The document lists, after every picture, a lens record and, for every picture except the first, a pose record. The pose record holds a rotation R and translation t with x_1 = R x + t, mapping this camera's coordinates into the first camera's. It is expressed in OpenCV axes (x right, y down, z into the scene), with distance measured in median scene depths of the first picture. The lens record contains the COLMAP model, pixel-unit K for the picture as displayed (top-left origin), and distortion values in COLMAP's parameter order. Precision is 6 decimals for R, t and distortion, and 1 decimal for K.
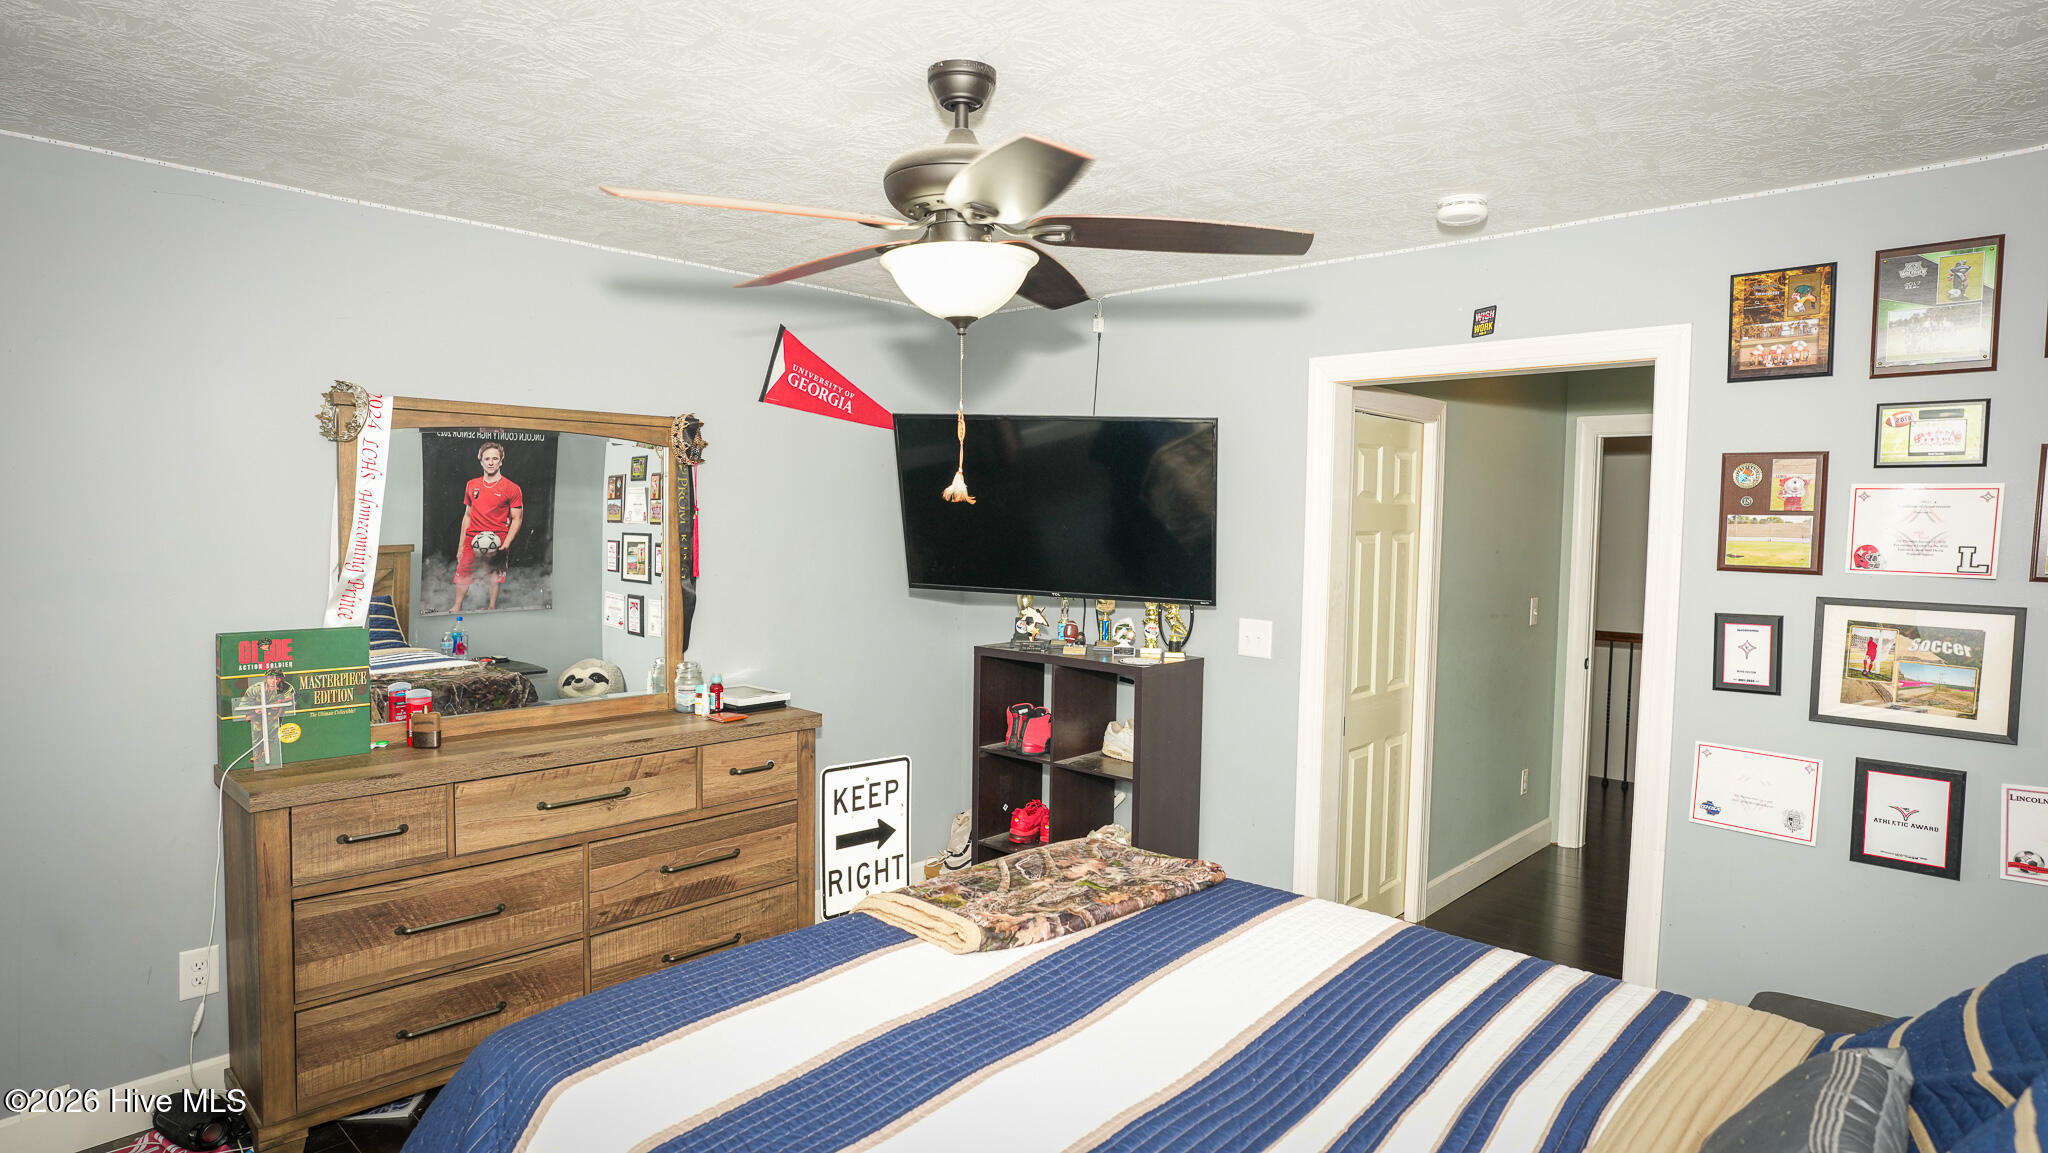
lens RADIAL K [[1113.8, 0, 1029.7], [0, 1113.8, 574.2], [0, 0, 1]] dist [-0.056927, 0.040486]
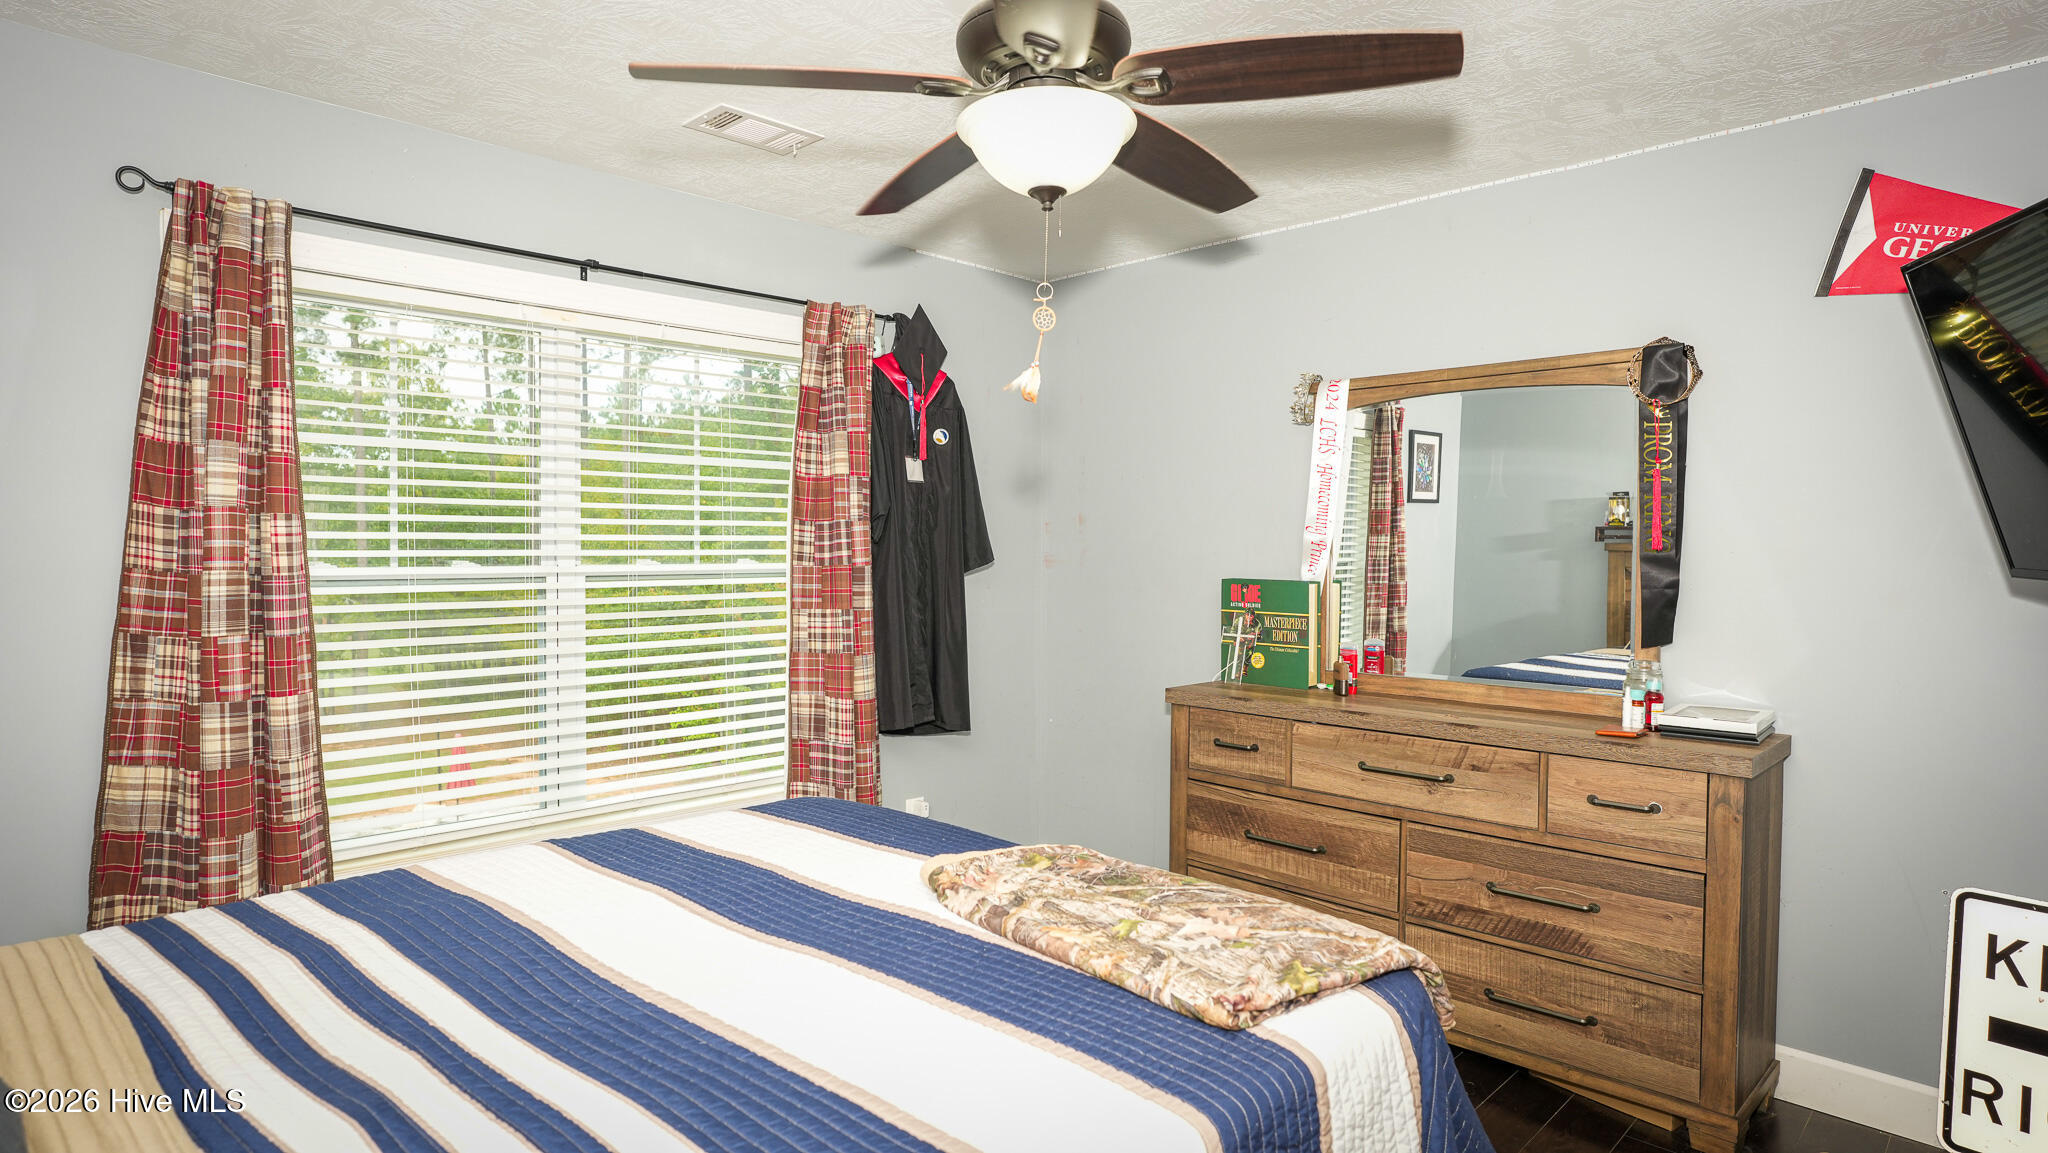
lens RADIAL K [[1113.8, 0, 1029.7], [0, 1113.8, 574.2], [0, 0, 1]] dist [-0.056927, 0.040486]
pose [[-0.025693, 0.012955, -0.999586, 0.587107], [-0.057504, 0.998241, 0.014416, 0.041438], [0.998015, 0.057851, -0.024903, 0.739621]]
